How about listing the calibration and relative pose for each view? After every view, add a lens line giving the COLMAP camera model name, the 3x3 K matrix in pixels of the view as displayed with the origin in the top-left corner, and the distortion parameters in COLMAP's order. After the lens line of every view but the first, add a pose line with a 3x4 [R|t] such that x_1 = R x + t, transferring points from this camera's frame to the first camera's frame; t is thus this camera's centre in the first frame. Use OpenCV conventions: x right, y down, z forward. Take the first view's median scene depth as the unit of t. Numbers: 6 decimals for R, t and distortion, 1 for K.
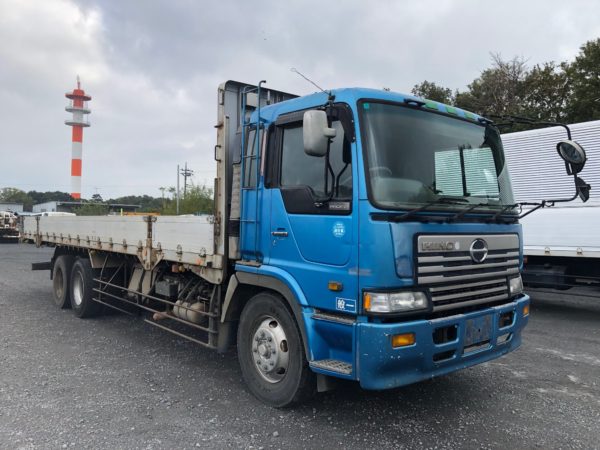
lens RADIAL K [[490.3, 0, 299.9], [0, 490.3, 224.7], [0, 0, 1]] dist [0.001833, 0.000128]
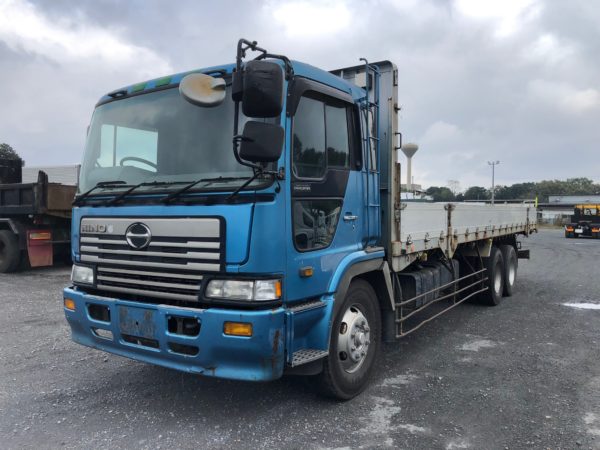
lens RADIAL K [[490.3, 0, 299.9], [0, 490.3, 223.5], [0, 0, 1]] dist [0.001833, 0.000128]
pose [[0.299025, 0.007575, -0.954215, 1.319088], [0.006212, 0.999932, 0.009885, 0.023206], [0.954225, -0.008884, 0.298958, 1.016357]]
